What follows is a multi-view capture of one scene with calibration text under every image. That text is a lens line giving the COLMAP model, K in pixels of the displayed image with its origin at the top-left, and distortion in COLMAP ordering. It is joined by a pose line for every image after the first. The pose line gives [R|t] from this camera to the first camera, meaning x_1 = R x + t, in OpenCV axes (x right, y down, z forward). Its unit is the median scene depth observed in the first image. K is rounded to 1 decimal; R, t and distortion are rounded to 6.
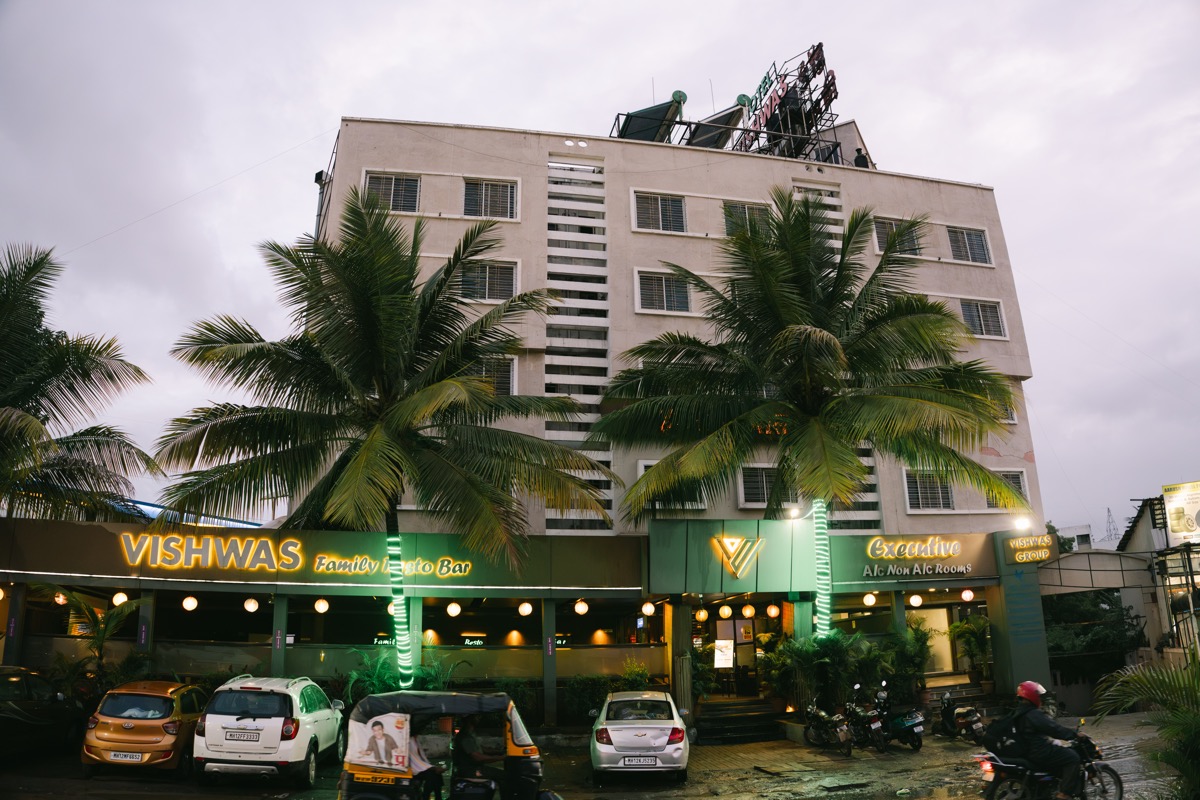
lens RADIAL K [[831.2, 0, 606.6], [0, 831.2, 403.6], [0, 0, 1]] dist [-0.207296, 0.069998]
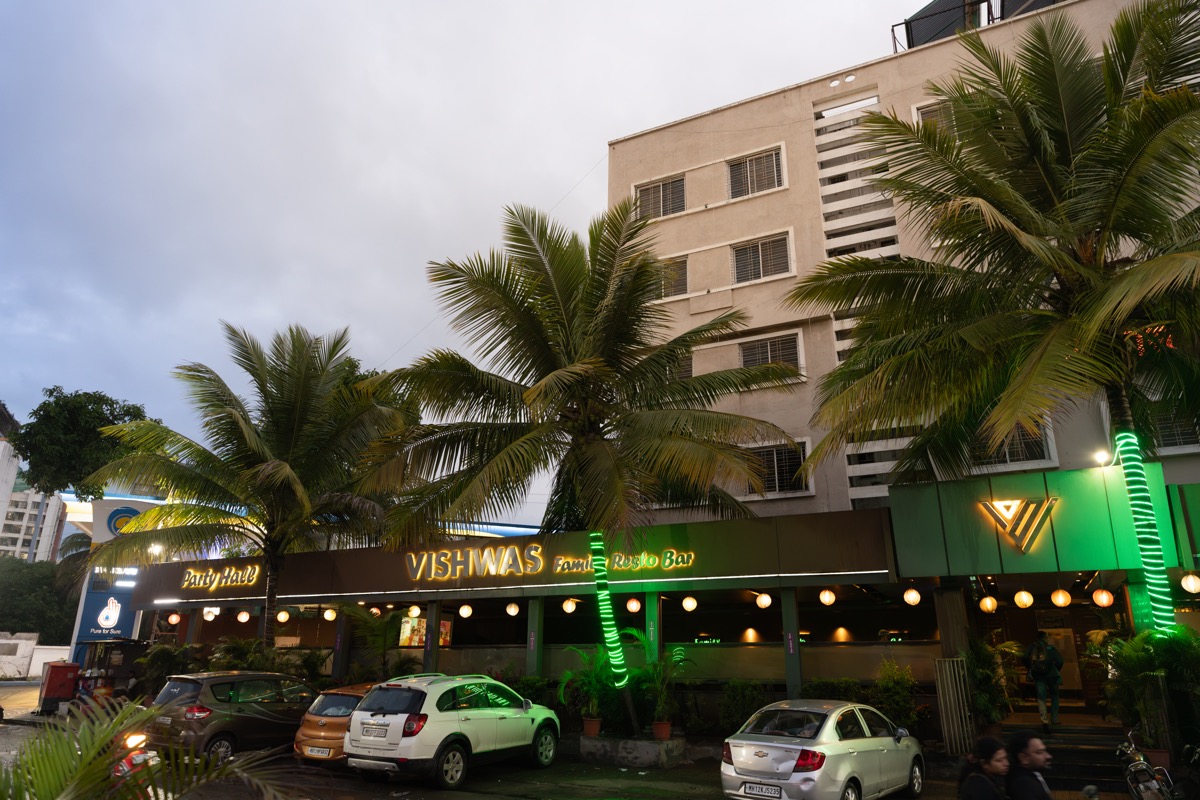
lens RADIAL K [[793.6, 0, 601.5], [0, 793.6, 400.1], [0, 0, 1]] dist [-0.012572, 0.000311]
pose [[0.786699, -0.171096, -0.593154, 0.326165], [0.162566, 0.984330, -0.068321, 0.064763], [0.595548, -0.042679, 0.802185, 0.204354]]
